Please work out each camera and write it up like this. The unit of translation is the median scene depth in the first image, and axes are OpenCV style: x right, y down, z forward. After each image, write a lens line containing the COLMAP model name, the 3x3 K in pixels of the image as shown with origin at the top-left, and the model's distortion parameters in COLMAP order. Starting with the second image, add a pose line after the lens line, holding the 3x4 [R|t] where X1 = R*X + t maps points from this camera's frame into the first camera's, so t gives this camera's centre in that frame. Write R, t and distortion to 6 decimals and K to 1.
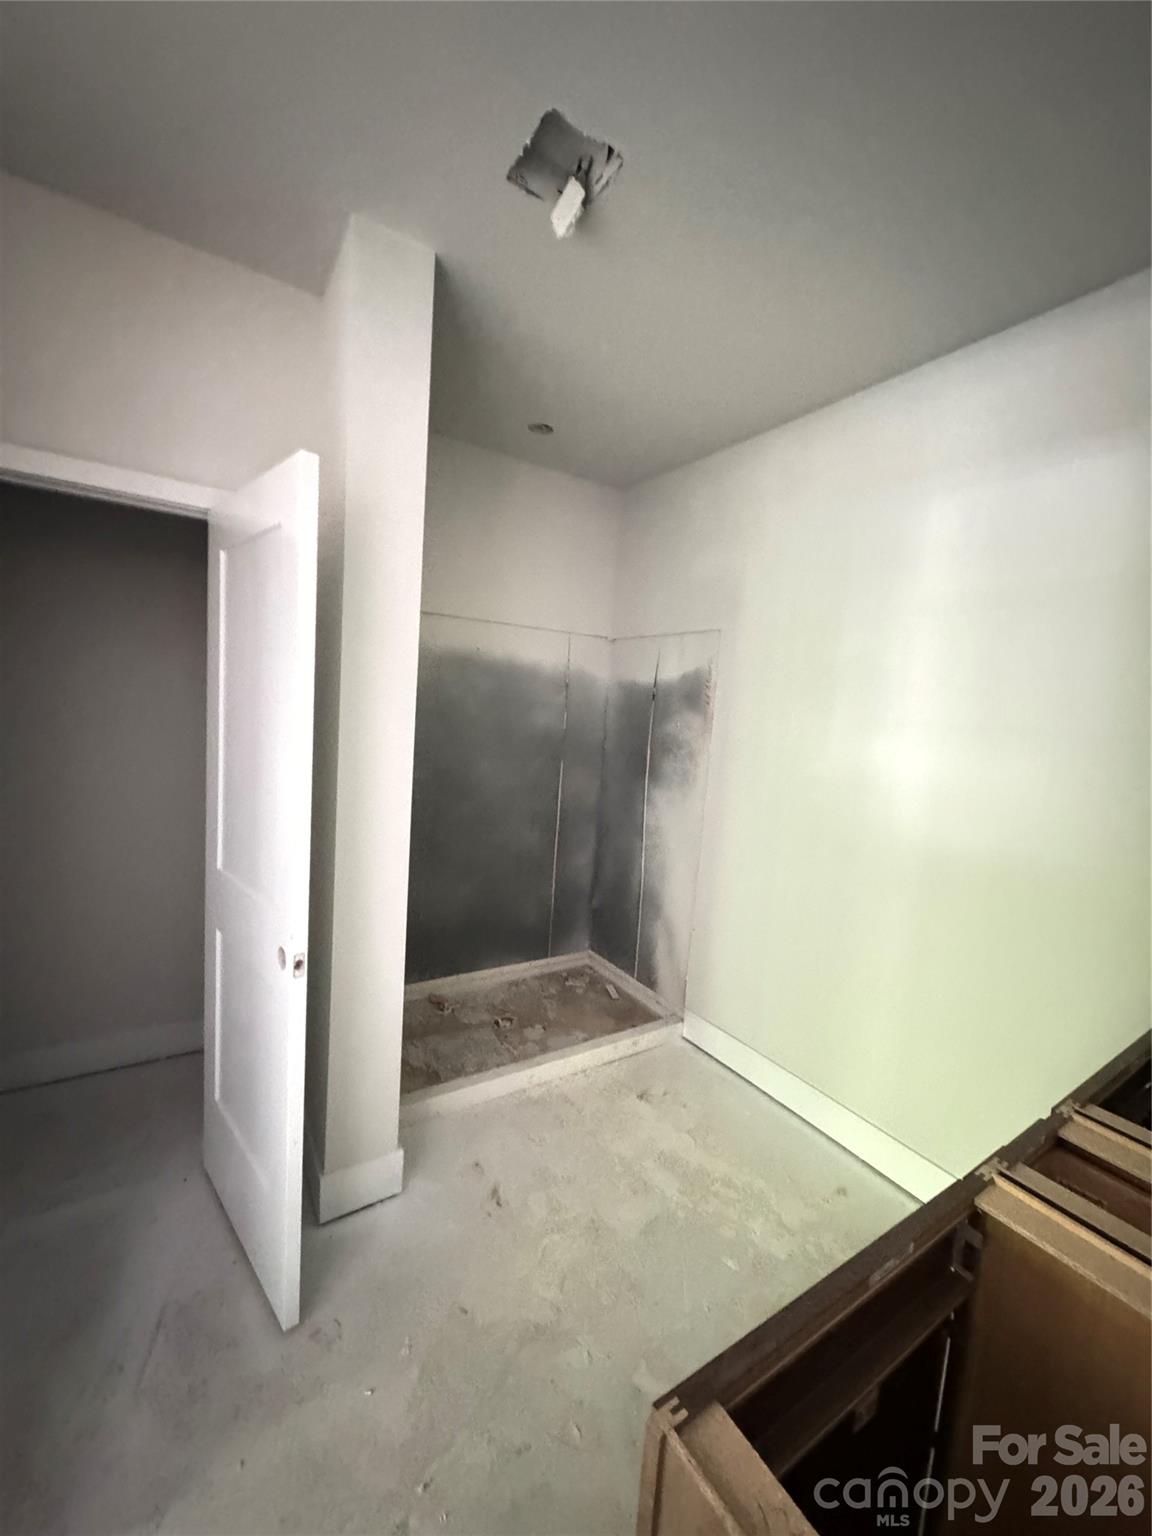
lens RADIAL K [[613.6, 0, 573.3], [0, 613.6, 768.0], [0, 0, 1]] dist [-0.000060, 0.000588]
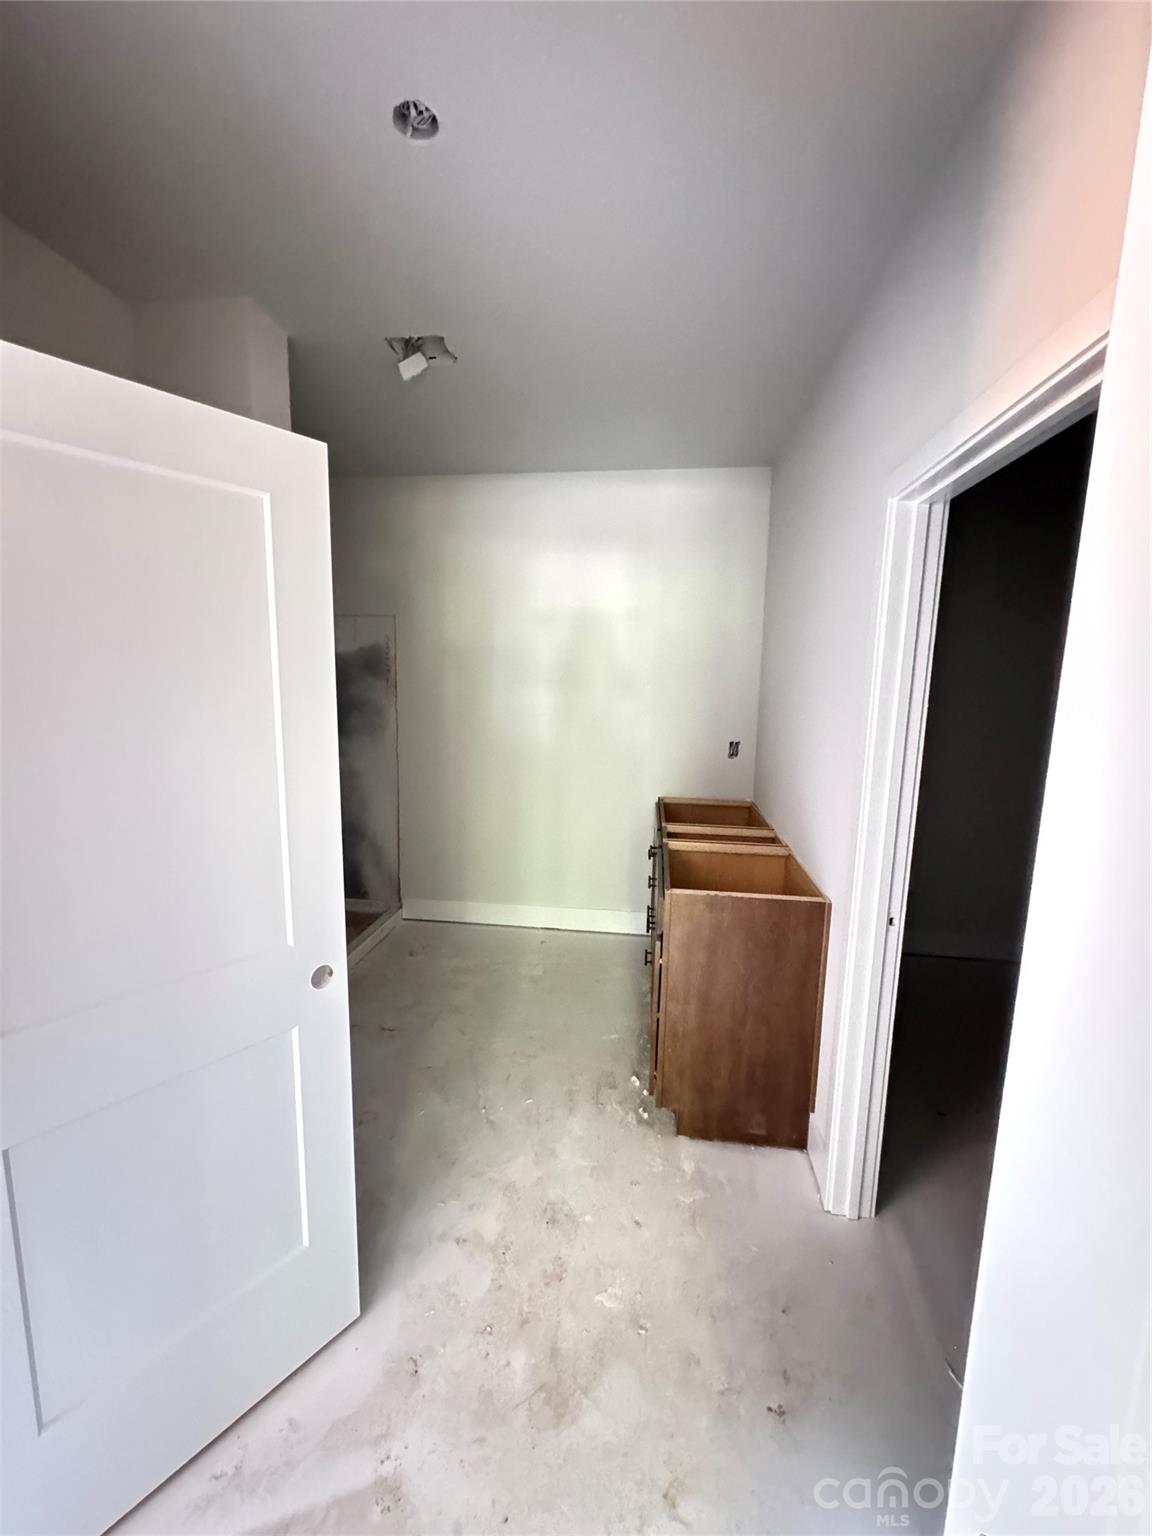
lens RADIAL K [[613.6, 0, 573.3], [0, 613.6, 768.0], [0, 0, 1]] dist [-0.000060, 0.000588]
pose [[0.649278, -0.166498, 0.742103, -0.546689], [0.109350, 0.986042, 0.125556, -0.020233], [-0.752649, -0.000371, 0.658421, -0.182298]]
